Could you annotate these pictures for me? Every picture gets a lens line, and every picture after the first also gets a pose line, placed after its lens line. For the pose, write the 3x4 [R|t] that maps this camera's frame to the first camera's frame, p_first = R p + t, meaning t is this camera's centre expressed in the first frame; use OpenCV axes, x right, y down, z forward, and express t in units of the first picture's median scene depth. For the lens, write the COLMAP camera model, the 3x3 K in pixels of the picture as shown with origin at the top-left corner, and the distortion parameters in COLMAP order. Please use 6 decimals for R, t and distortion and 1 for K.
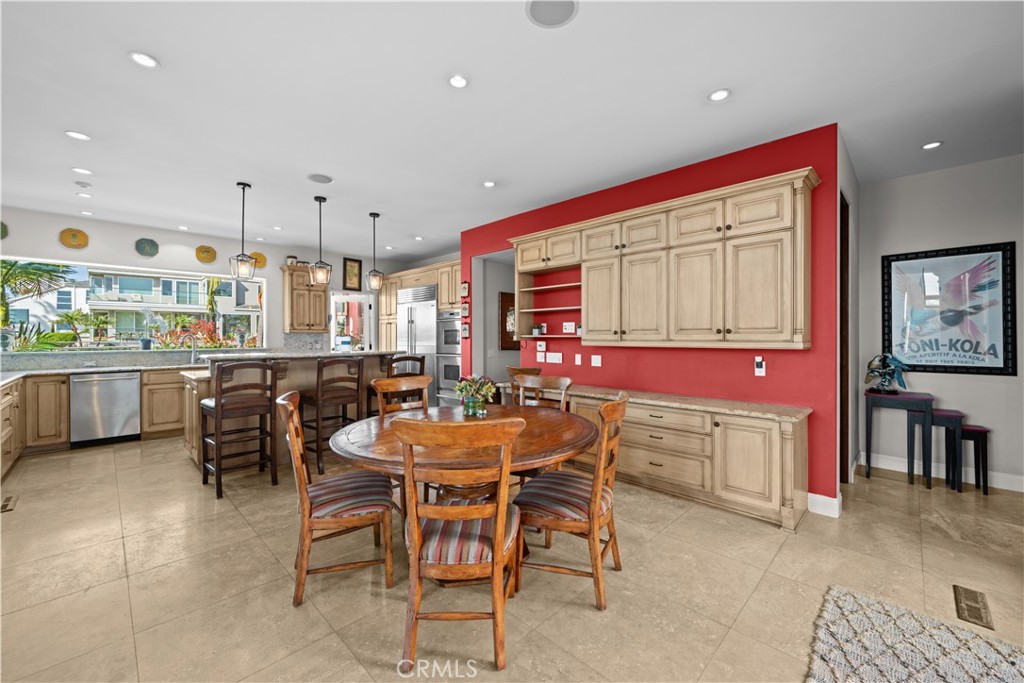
lens RADIAL K [[406.3, 0, 514.8], [0, 406.3, 338.0], [0, 0, 1]] dist [0.002356, 0.000239]
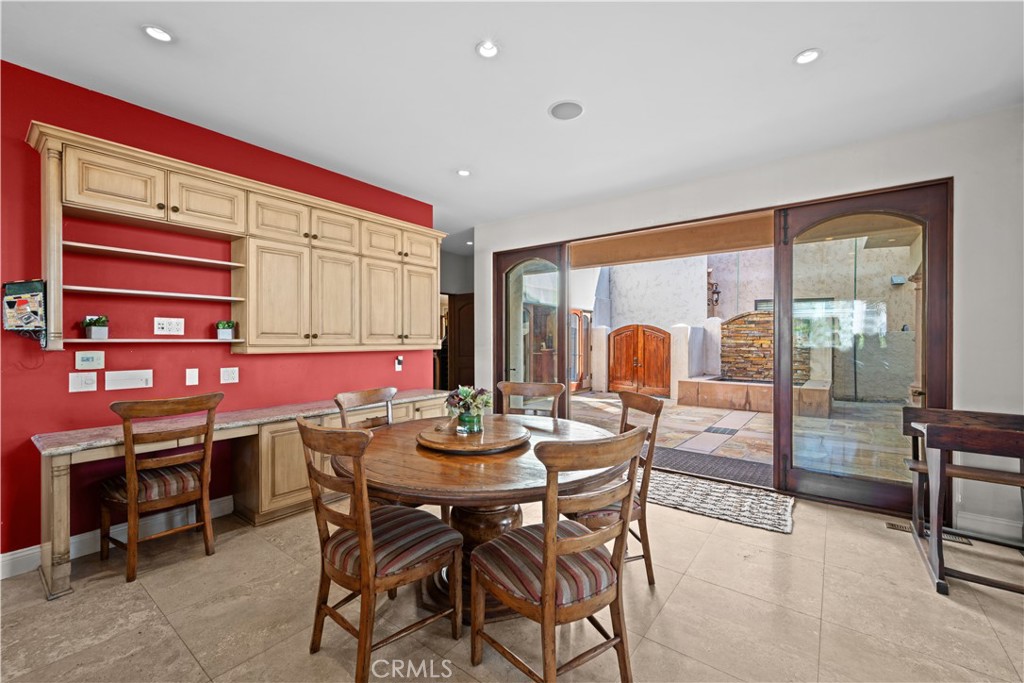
lens RADIAL K [[422.5, 0, 514.3], [0, 422.5, 342.3], [0, 0, 1]] dist [-0.000101, 0.000270]
pose [[-0.122334, -0.005330, 0.992475, -0.677583], [0.003324, 0.999978, 0.005780, -0.004466], [-0.992483, 0.004006, -0.122313, 0.684111]]
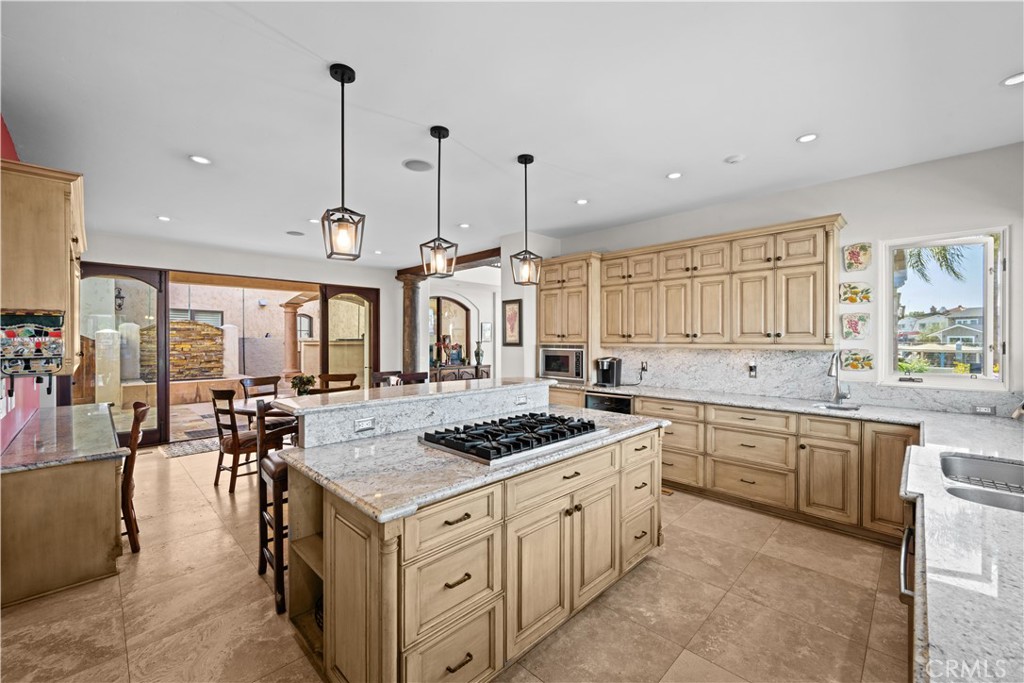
lens RADIAL K [[422.5, 0, 514.8], [0, 422.5, 338.8], [0, 0, 1]] dist [-0.000101, 0.000270]
pose [[-0.999975, 0.003536, 0.006081, -0.714943], [0.003579, 0.999968, 0.007097, -0.075095], [-0.006056, 0.007118, -0.999956, 2.393965]]
